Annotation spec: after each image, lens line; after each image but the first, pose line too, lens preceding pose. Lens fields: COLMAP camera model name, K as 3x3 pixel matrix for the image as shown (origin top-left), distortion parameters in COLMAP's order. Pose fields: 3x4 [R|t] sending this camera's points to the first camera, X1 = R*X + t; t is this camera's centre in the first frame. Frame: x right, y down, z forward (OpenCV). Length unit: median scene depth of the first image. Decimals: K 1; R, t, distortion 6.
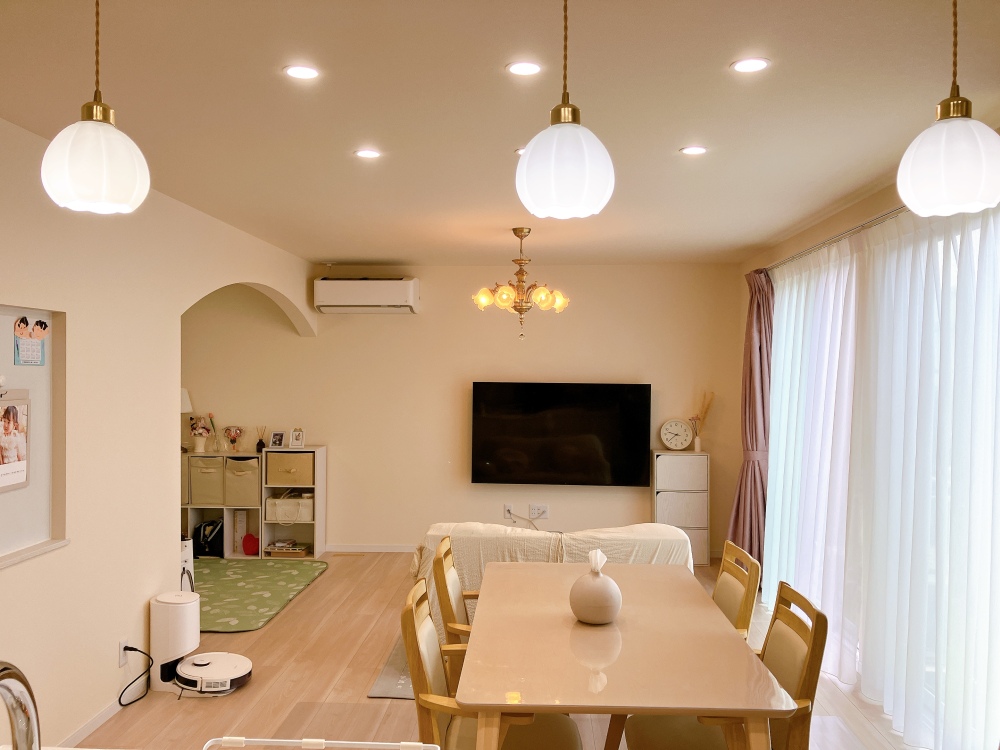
lens RADIAL K [[811.7, 0, 498.6], [0, 811.7, 377.7], [0, 0, 1]] dist [-0.001891, -0.007397]
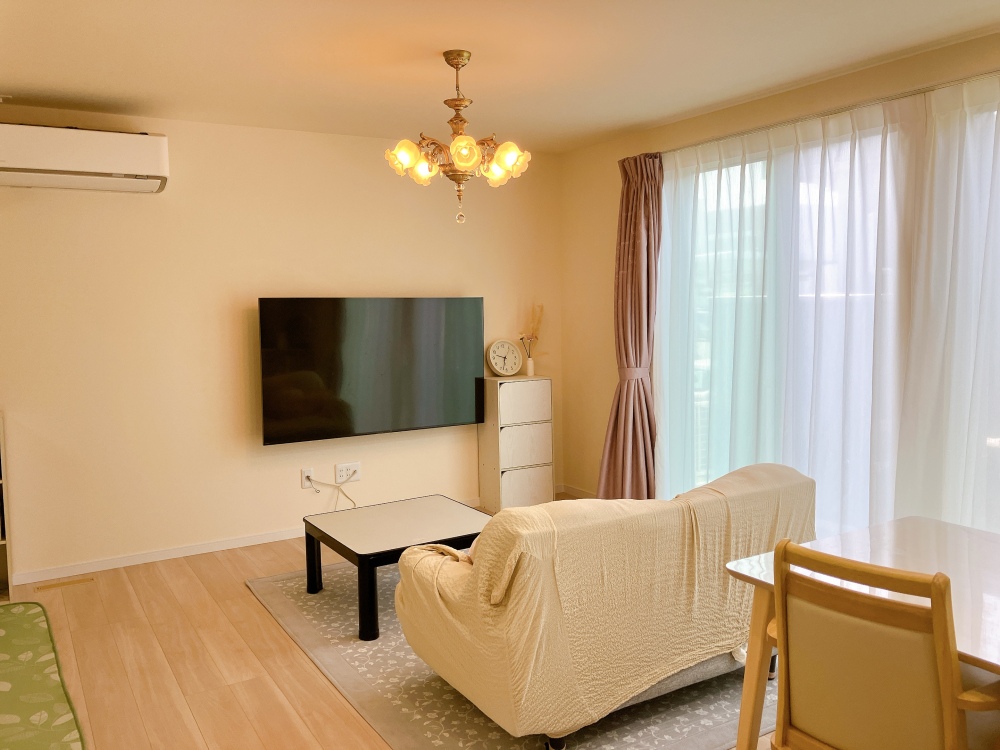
lens RADIAL K [[811.7, 0, 501.1], [0, 811.7, 373.2], [0, 0, 1]] dist [-0.001891, -0.007397]
pose [[0.819143, -0.069540, 0.569358, -0.265894], [0.028389, 0.996322, 0.080844, 0.019312], [-0.572886, -0.050060, 0.818105, 0.333688]]
